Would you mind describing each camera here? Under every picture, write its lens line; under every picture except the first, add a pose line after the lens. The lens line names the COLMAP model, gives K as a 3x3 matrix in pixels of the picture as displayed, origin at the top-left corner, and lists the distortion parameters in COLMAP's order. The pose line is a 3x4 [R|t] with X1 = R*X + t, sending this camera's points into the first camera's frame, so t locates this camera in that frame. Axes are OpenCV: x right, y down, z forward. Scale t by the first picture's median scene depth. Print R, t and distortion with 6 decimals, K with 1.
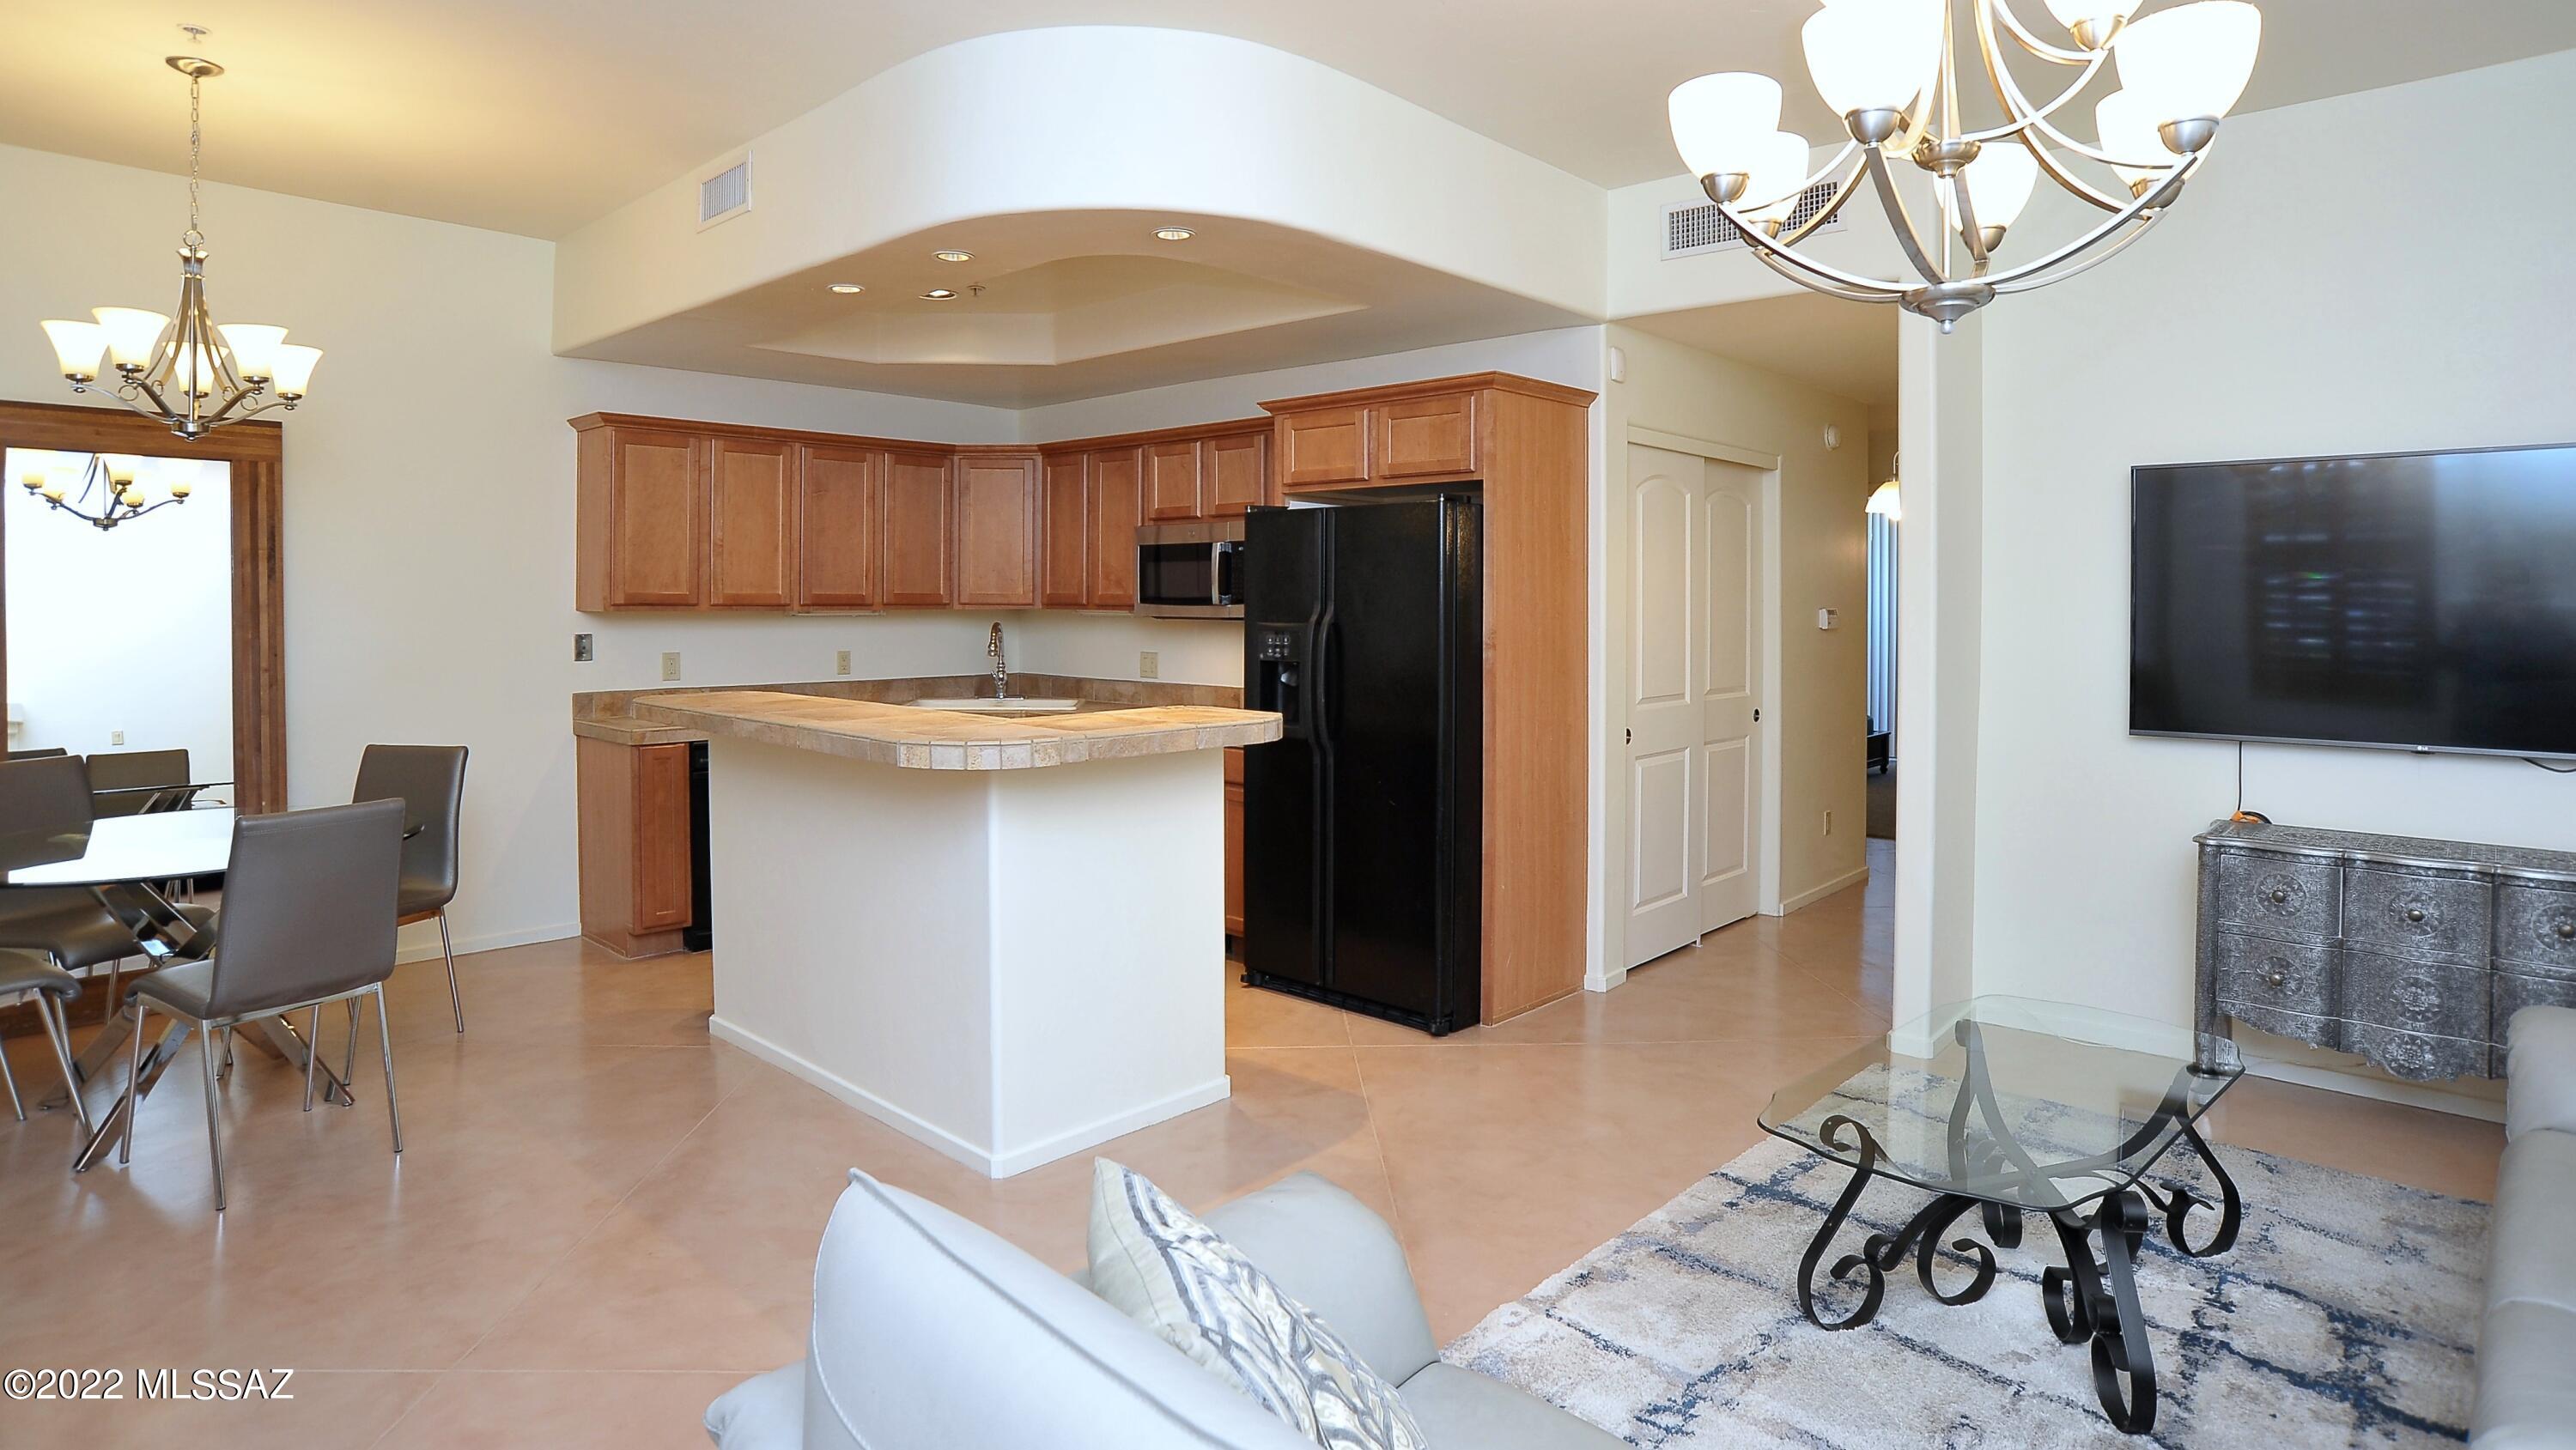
lens RADIAL K [[1328.0, 0, 1249.5], [0, 1328.0, 615.4], [0, 0, 1]] dist [-0.005607, 0.004827]
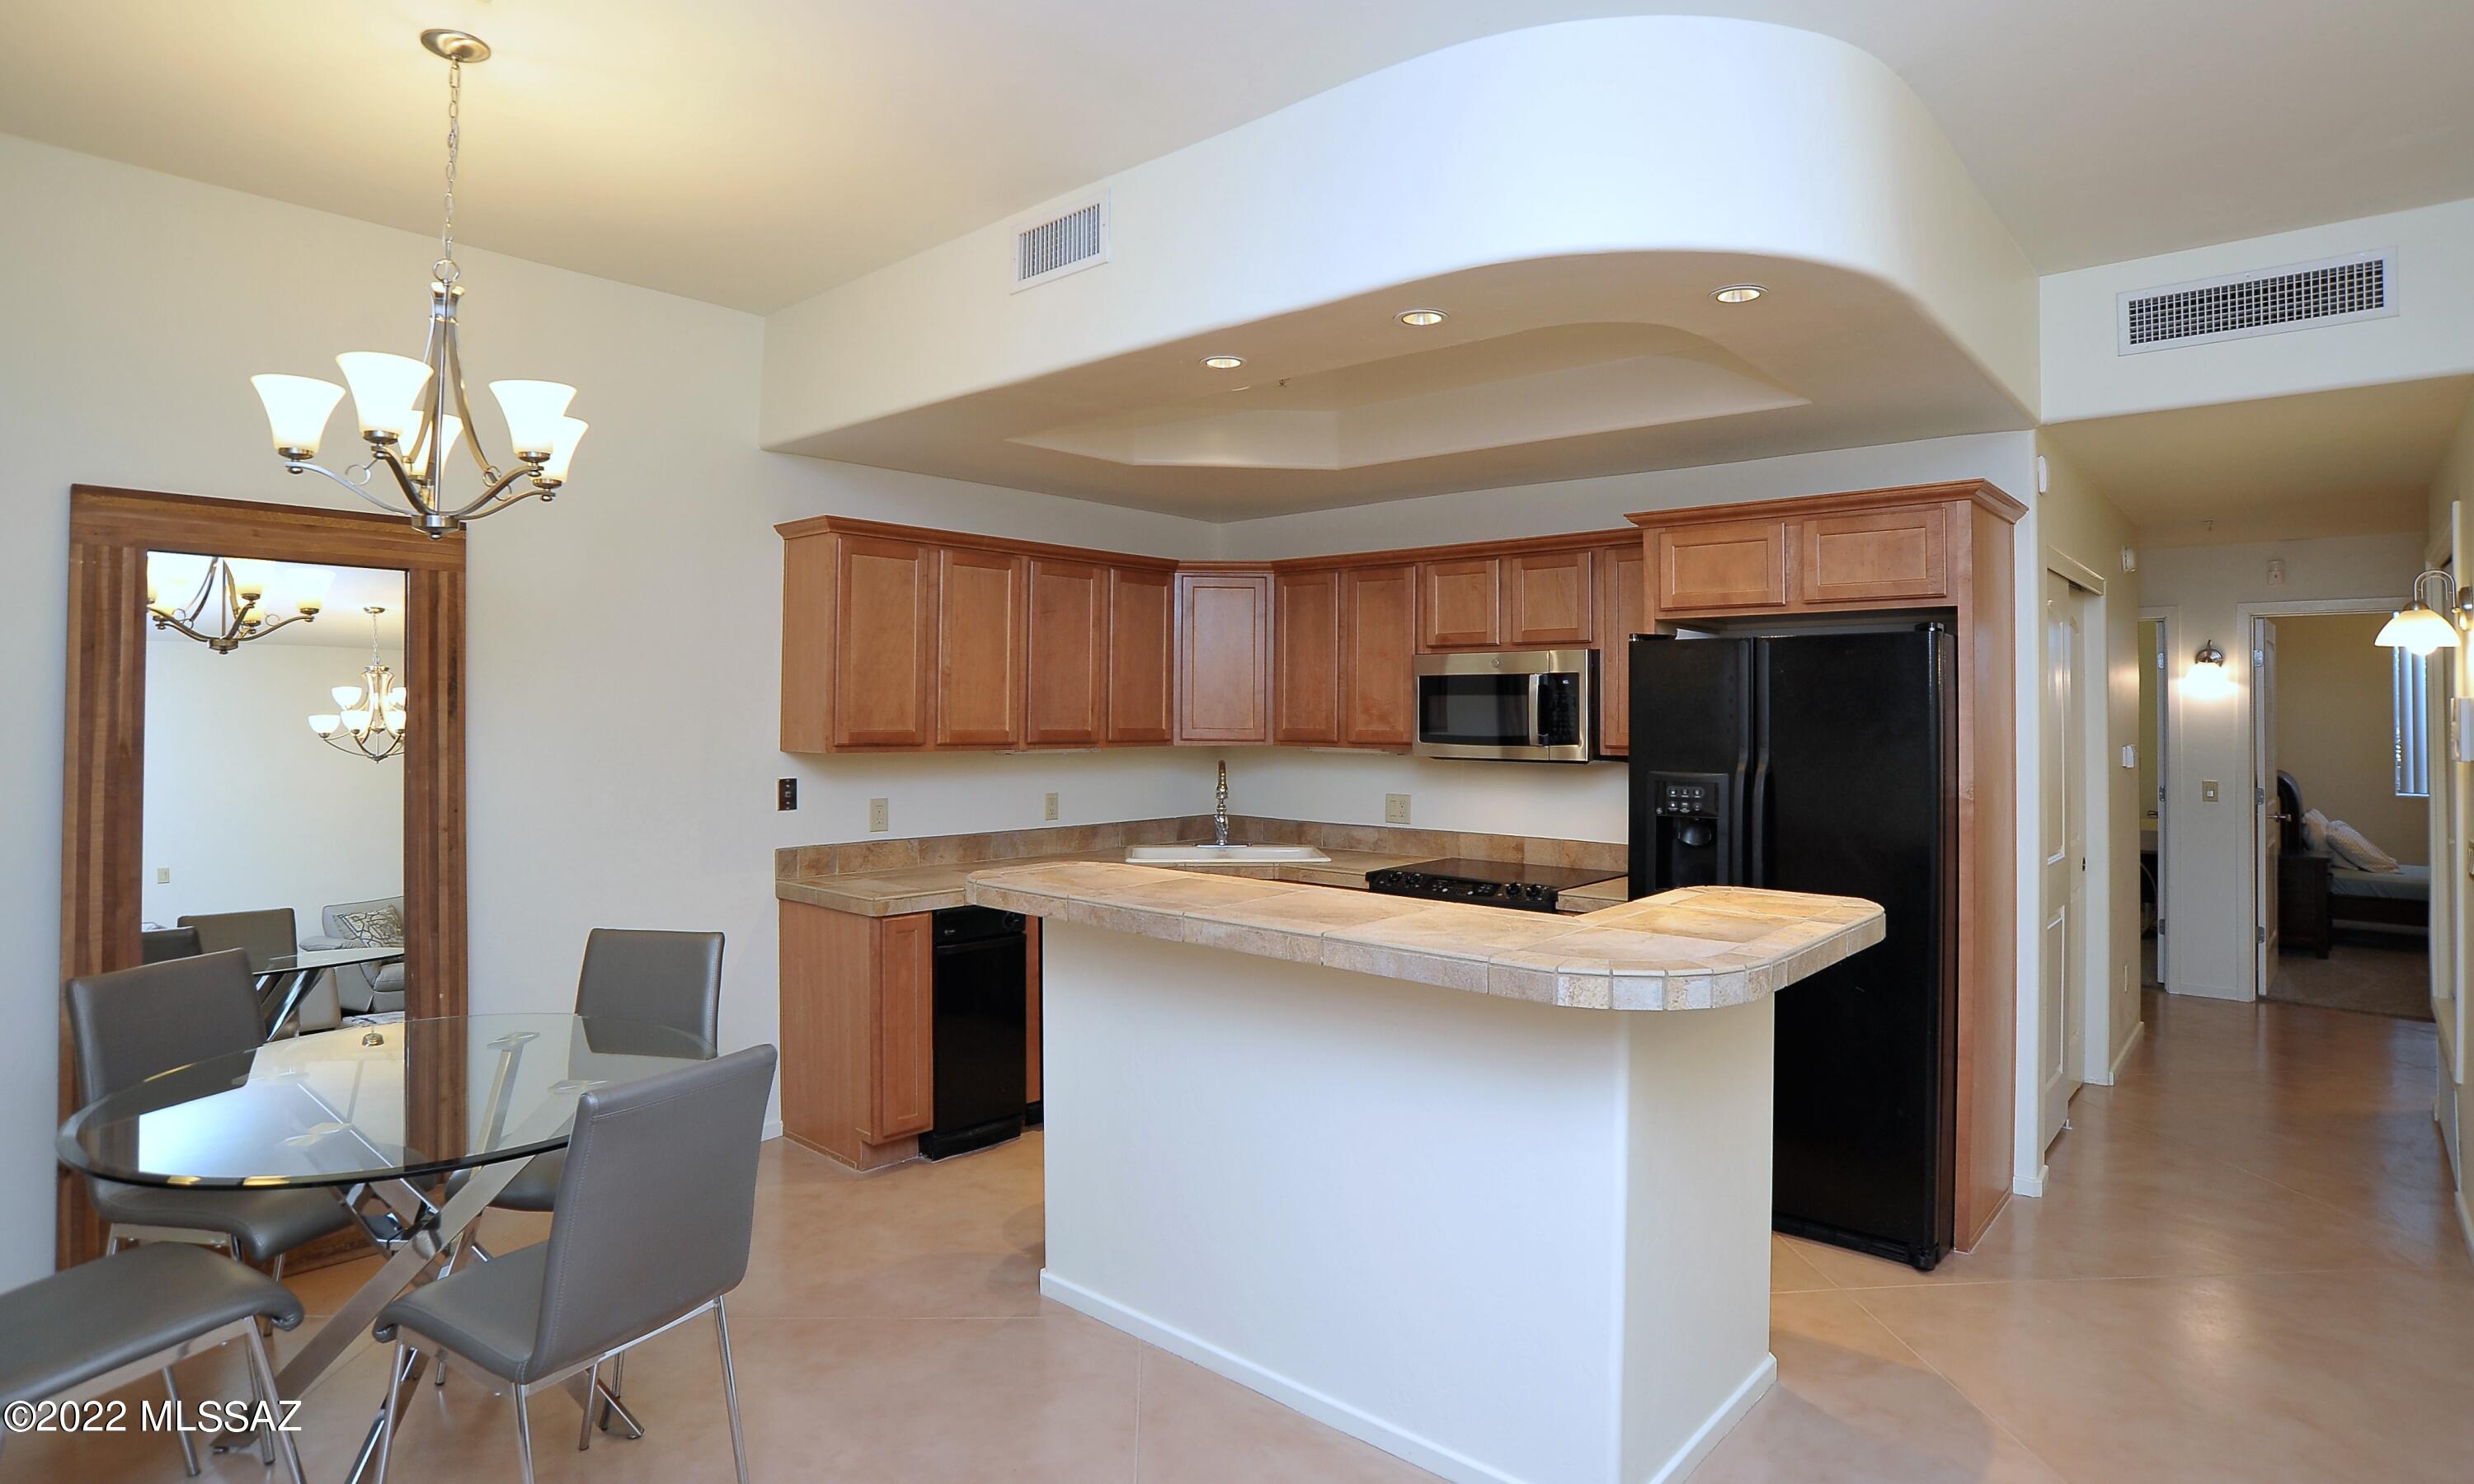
lens RADIAL K [[1270.2, 0, 1287.3], [0, 1270.2, 708.4], [0, 0, 1]] dist [-0.028224, -0.003194]
pose [[0.998090, 0.003583, 0.061666, -0.261764], [-0.002427, 0.999820, -0.018801, -0.017957], [-0.061722, 0.018615, 0.997920, 0.195213]]
